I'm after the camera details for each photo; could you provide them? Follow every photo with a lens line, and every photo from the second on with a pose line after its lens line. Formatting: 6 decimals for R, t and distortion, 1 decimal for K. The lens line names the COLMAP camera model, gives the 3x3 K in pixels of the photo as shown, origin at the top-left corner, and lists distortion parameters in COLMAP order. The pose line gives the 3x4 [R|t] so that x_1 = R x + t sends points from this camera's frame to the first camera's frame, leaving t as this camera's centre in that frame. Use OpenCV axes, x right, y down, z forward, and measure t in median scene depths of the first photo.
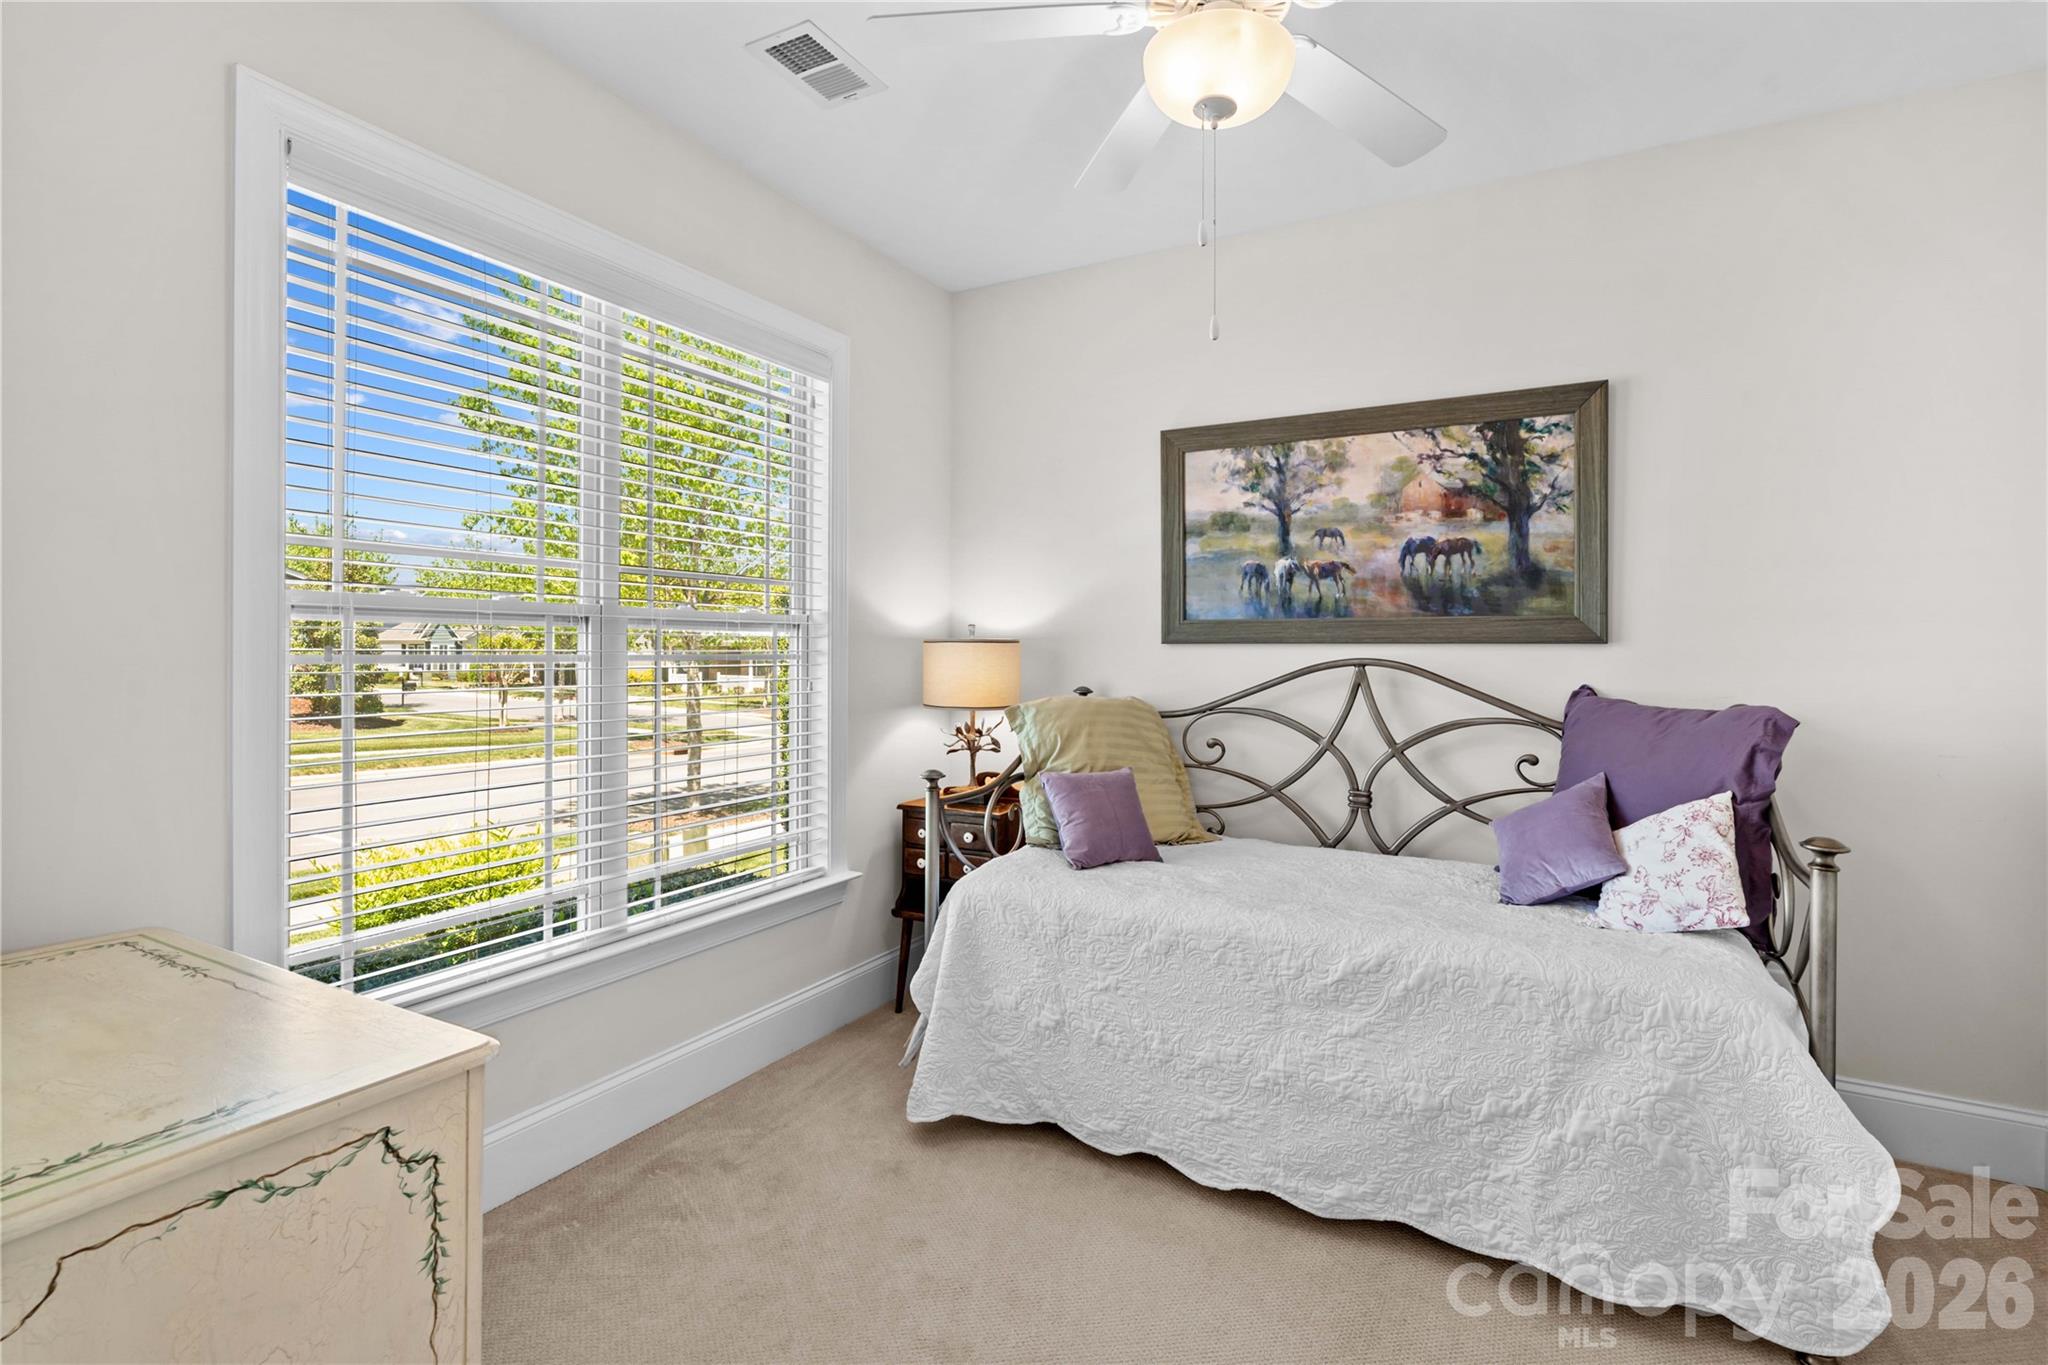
lens RADIAL K [[932.5, 0, 1040.6], [0, 932.5, 640.5], [0, 0, 1]] dist [-0.007847, 0.004607]
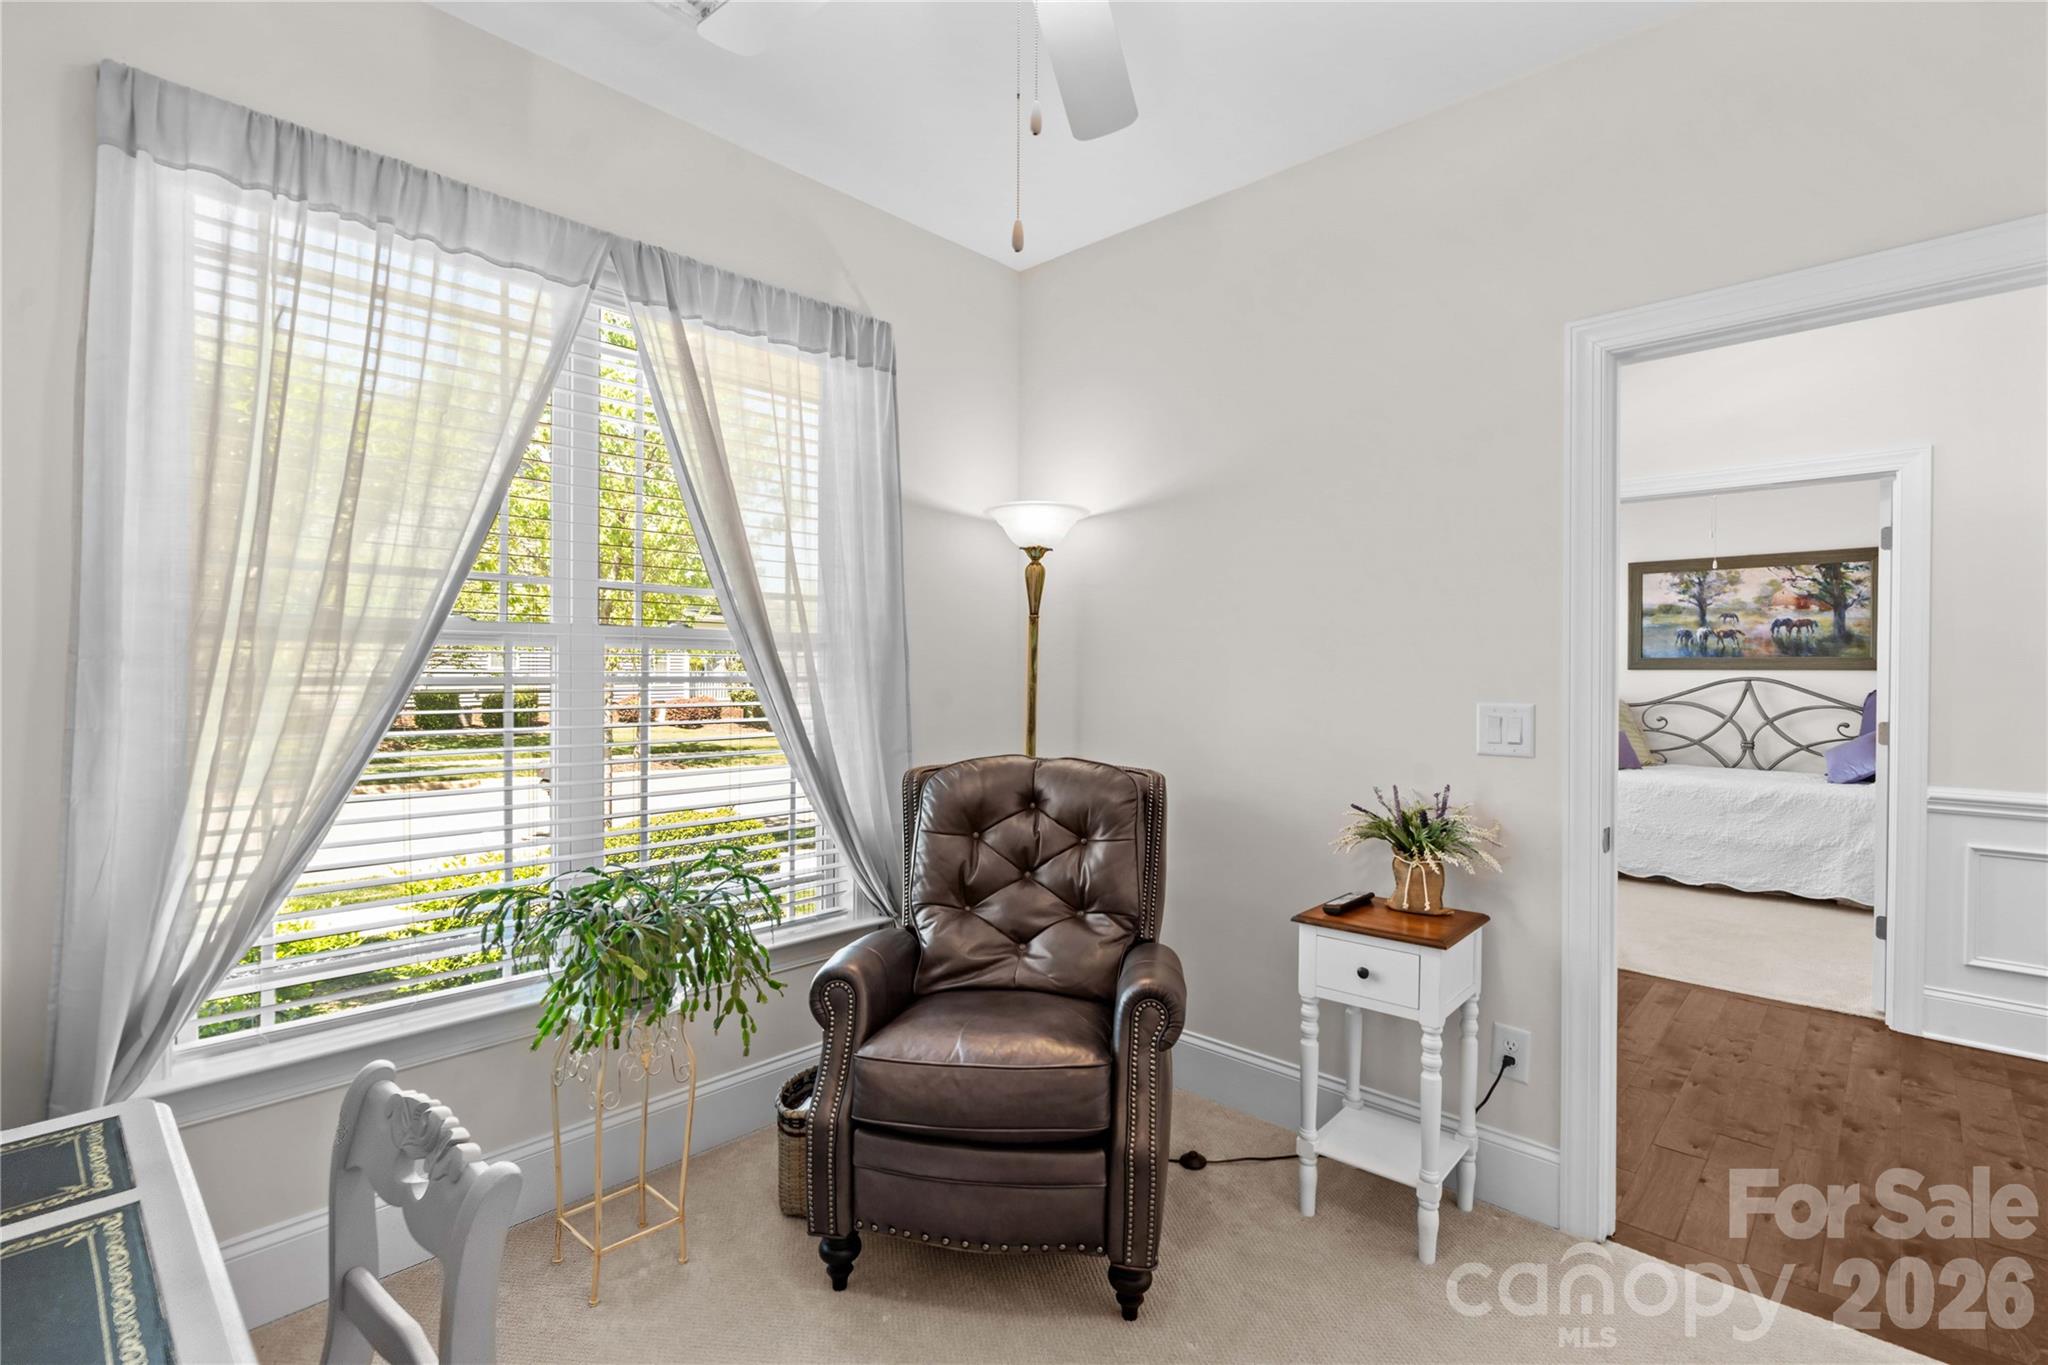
lens RADIAL K [[932.5, 0, 1030.1], [0, 932.5, 674.7], [0, 0, 1]] dist [-0.007847, 0.004607]
pose [[0.968546, 0.001678, -0.248829, -0.682528], [0.001120, 0.999938, 0.011105, -0.010727], [0.248832, -0.011034, 0.968484, -1.384847]]
